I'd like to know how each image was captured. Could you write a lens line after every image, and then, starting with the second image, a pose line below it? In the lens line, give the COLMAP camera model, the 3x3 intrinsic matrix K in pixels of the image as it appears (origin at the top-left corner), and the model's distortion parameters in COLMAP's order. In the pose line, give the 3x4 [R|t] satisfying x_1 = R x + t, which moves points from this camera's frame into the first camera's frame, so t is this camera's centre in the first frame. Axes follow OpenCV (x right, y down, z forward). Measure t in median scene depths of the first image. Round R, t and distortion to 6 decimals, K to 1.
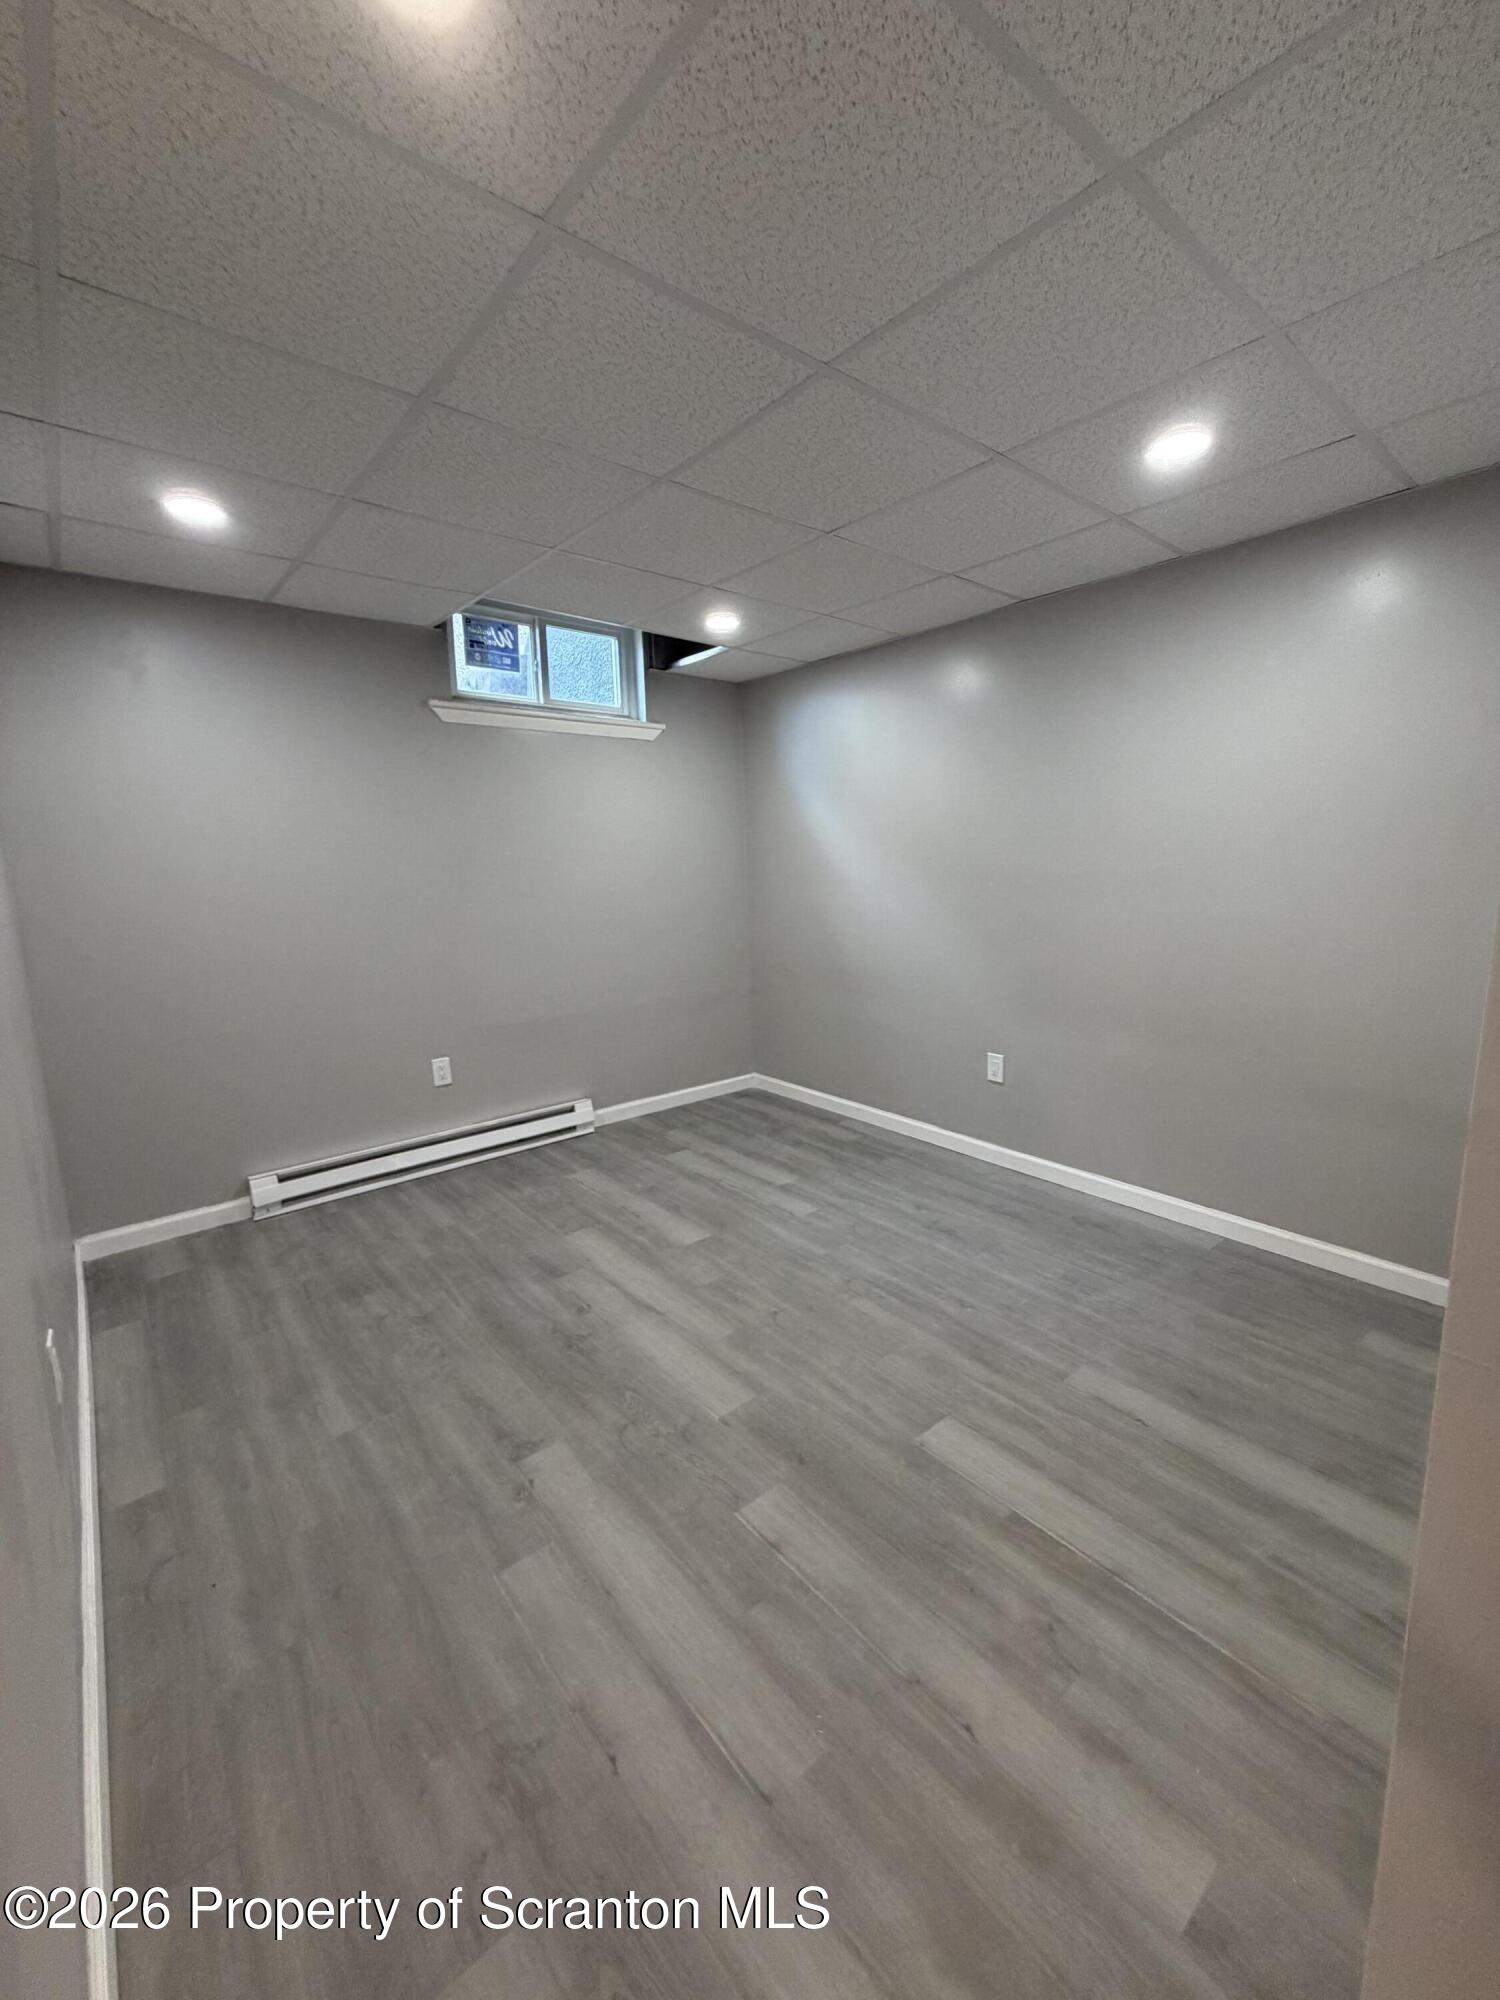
lens RADIAL K [[809.6, 0, 749.2], [0, 809.6, 994.1], [0, 0, 1]] dist [0.001044, 0.000069]
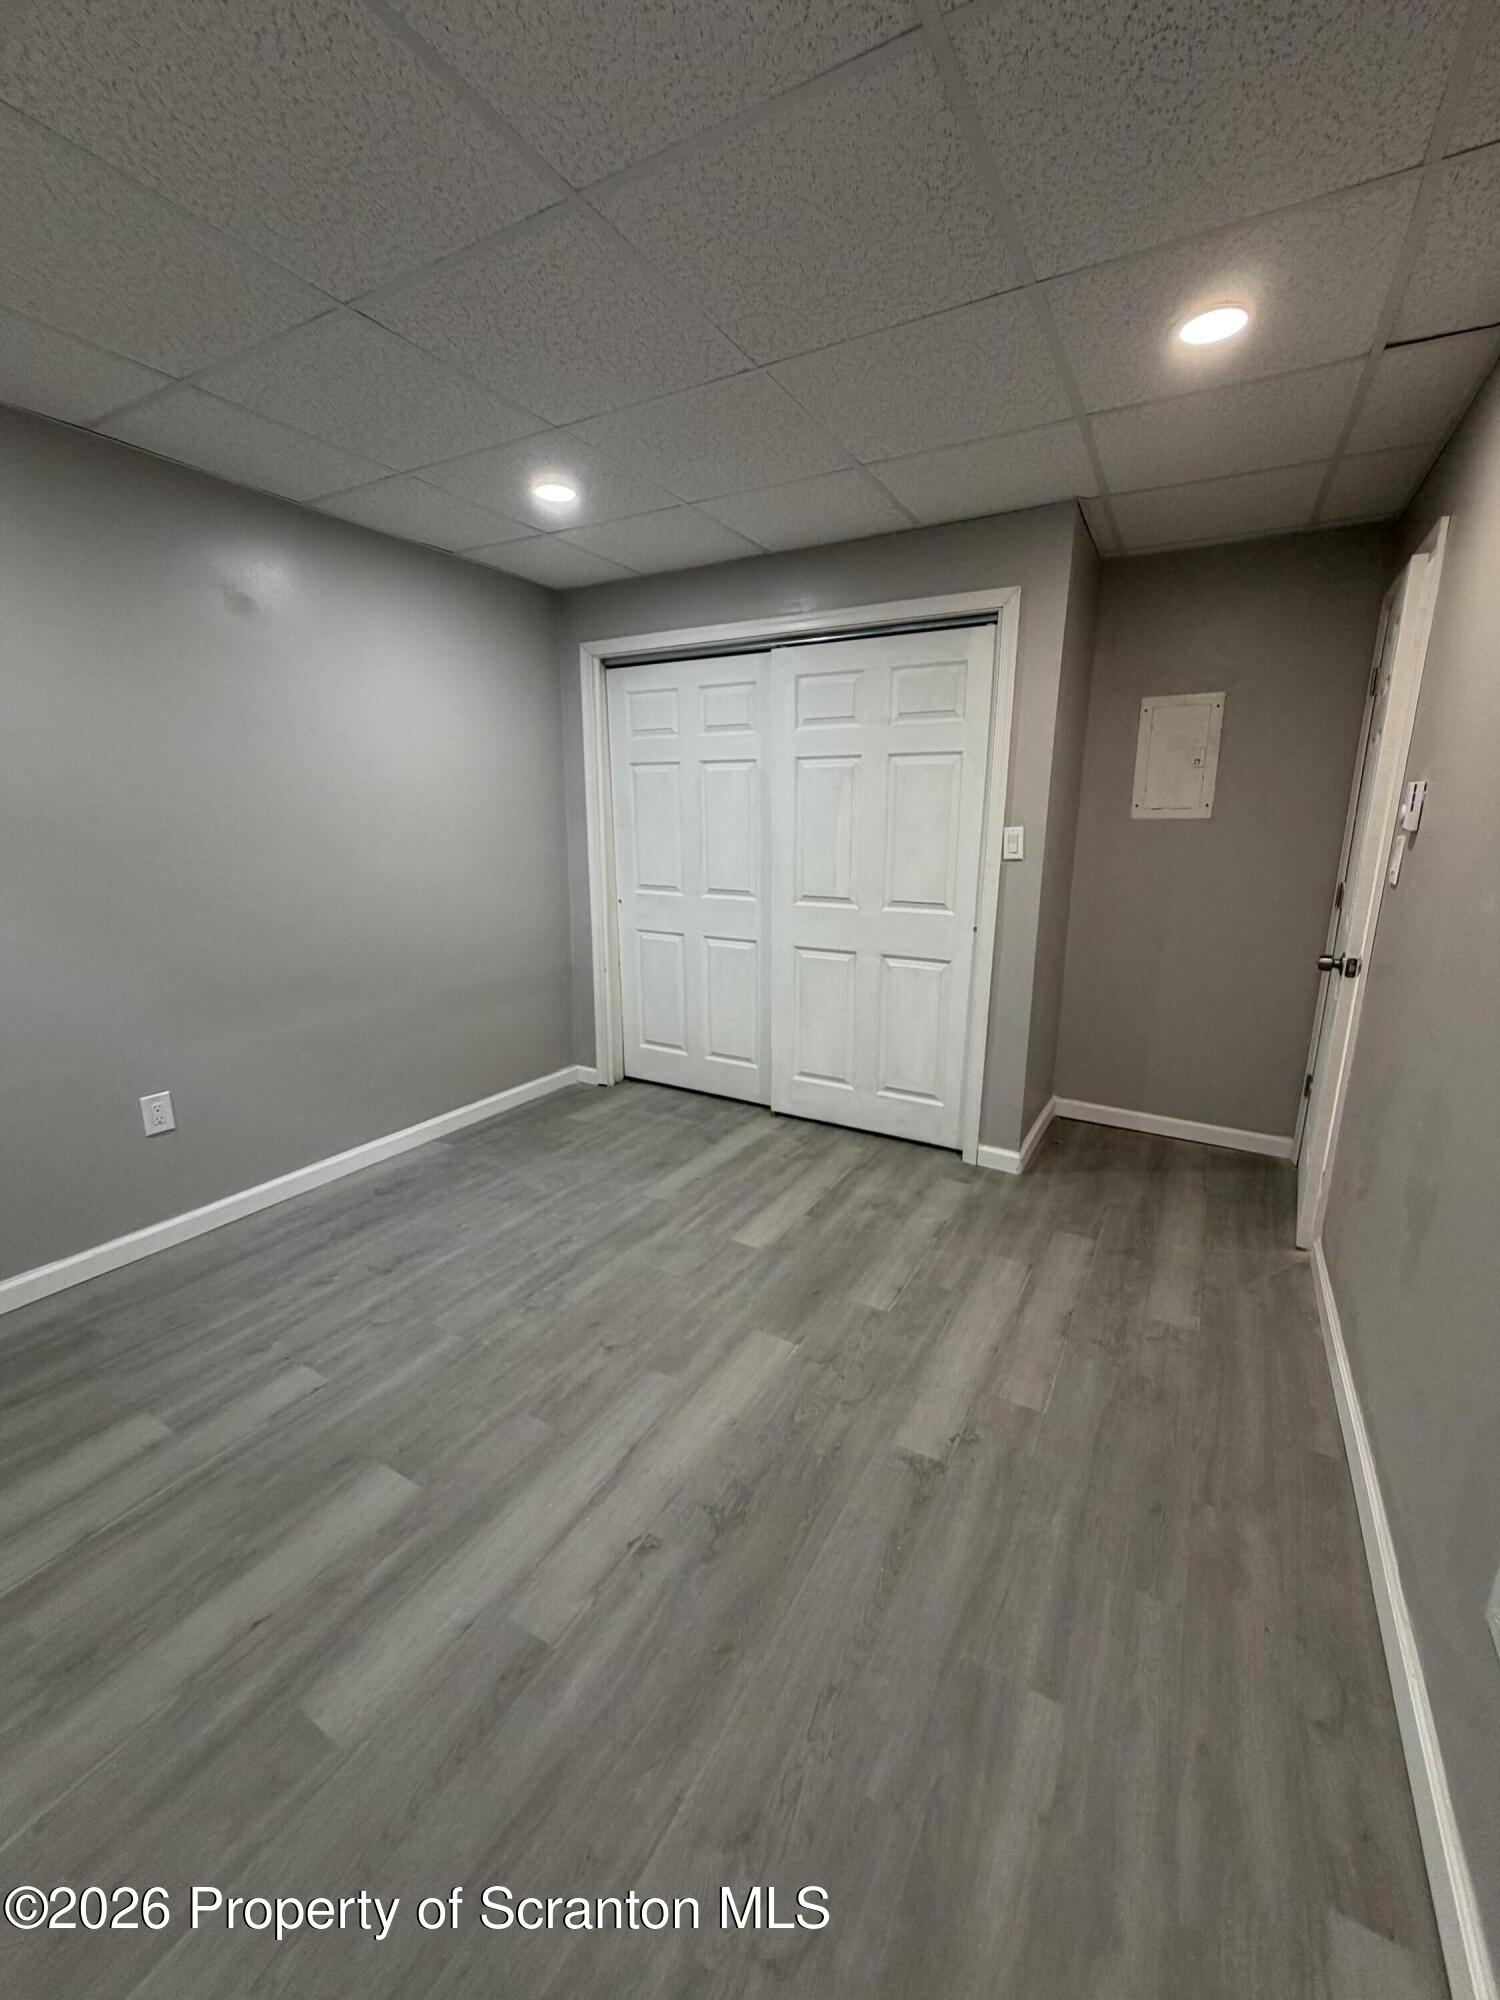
lens RADIAL K [[809.6, 0, 749.2], [0, 809.6, 994.1], [0, 0, 1]] dist [0.001044, 0.000069]
pose [[-0.352205, -0.182017, 0.918053, -0.841439], [0.159394, 0.954911, 0.250475, -0.170546], [-0.922250, 0.234550, -0.307312, 1.197226]]
